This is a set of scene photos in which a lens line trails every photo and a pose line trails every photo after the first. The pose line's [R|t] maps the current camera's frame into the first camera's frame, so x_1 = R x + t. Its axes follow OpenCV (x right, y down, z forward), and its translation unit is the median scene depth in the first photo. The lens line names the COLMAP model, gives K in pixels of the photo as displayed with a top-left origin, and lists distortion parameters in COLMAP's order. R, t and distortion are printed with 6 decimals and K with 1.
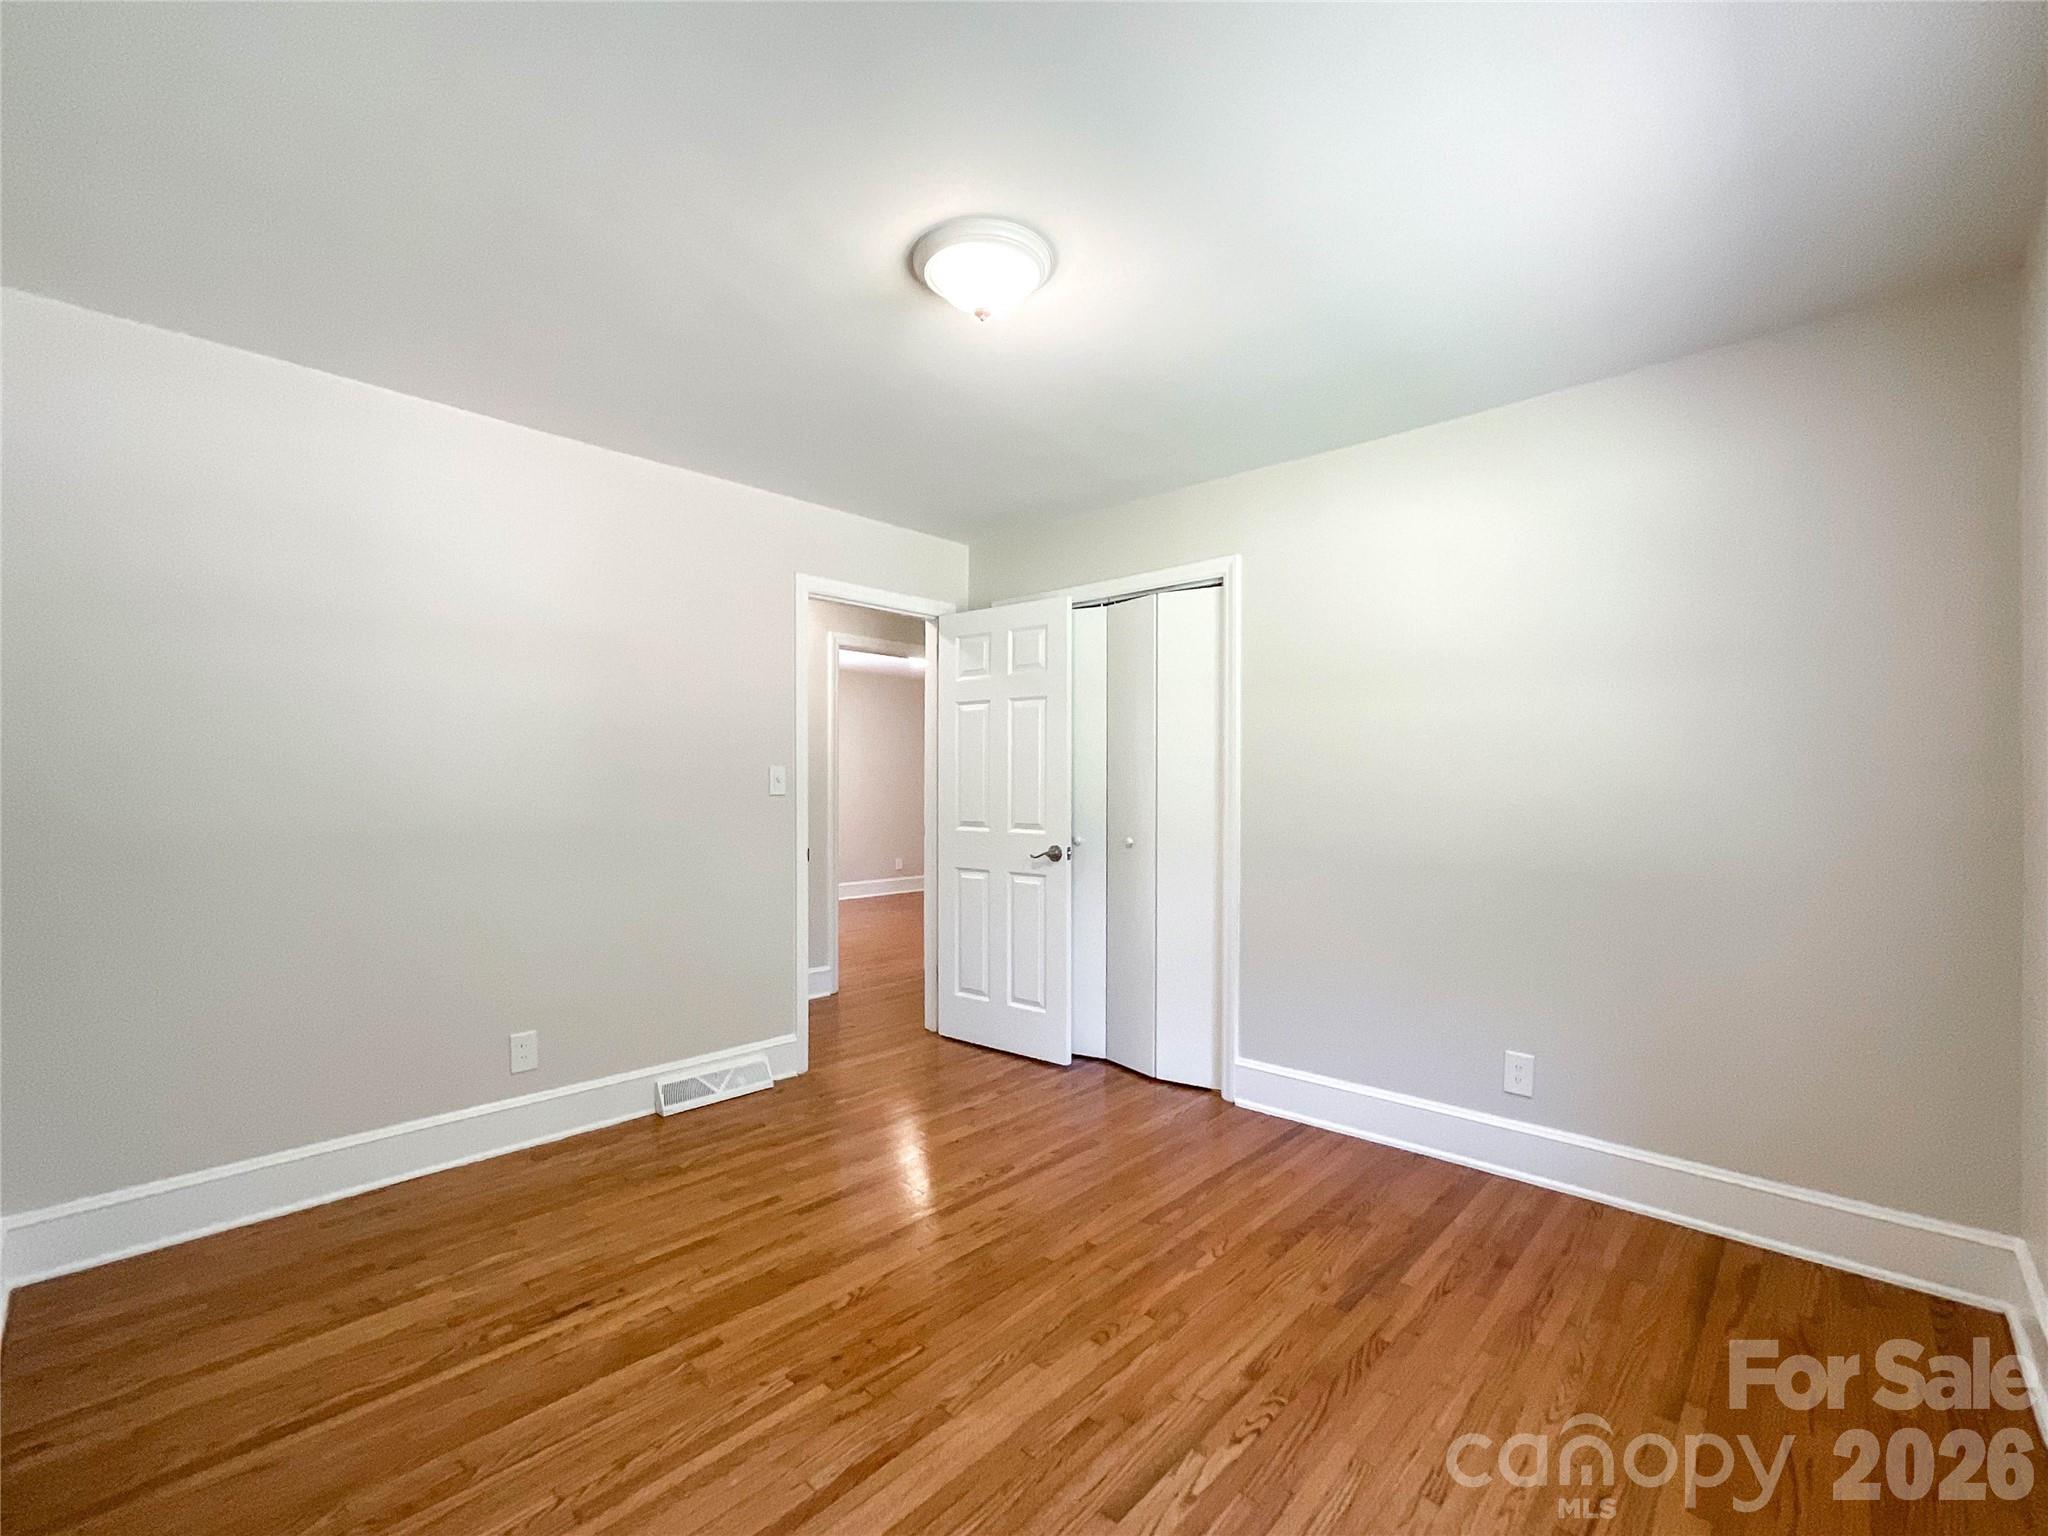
lens RADIAL K [[886.4, 0, 1027.1], [0, 886.4, 765.8], [0, 0, 1]] dist [-0.001270, 0.000335]
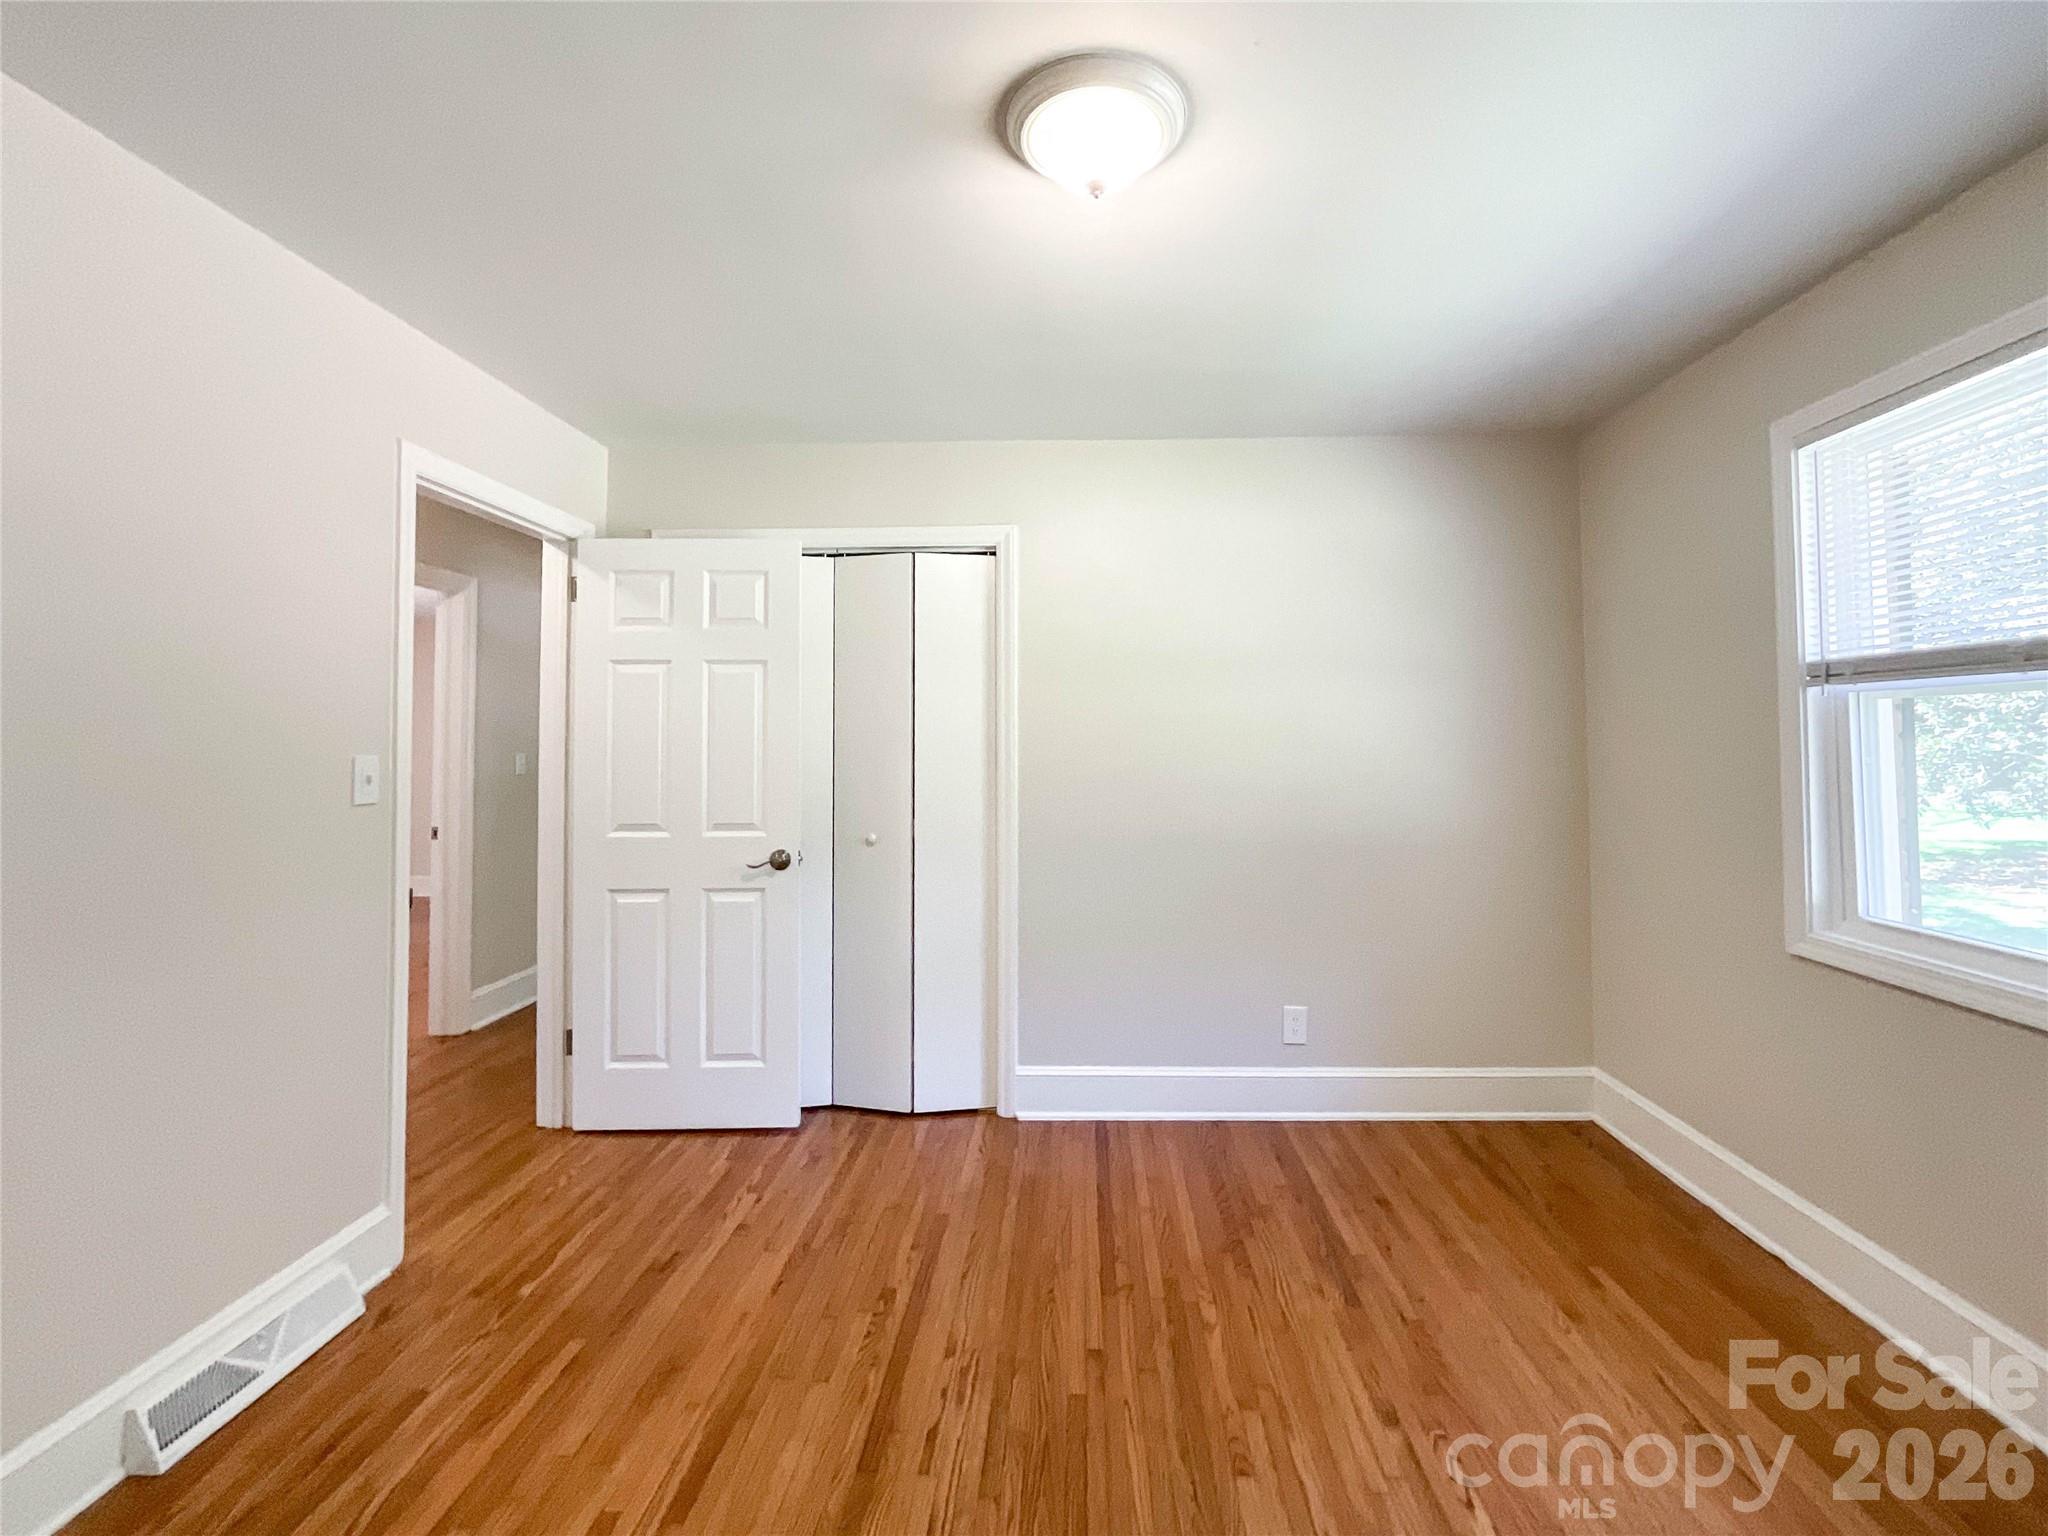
lens RADIAL K [[882.5, 0, 1049.9], [0, 882.5, 706.6], [0, 0, 1]] dist [-0.014651, 0.010478]
pose [[0.758897, 0.024293, 0.650757, -0.335920], [-0.008335, 0.999584, -0.027595, -0.020883], [-0.651157, 0.015518, 0.758784, 0.270362]]
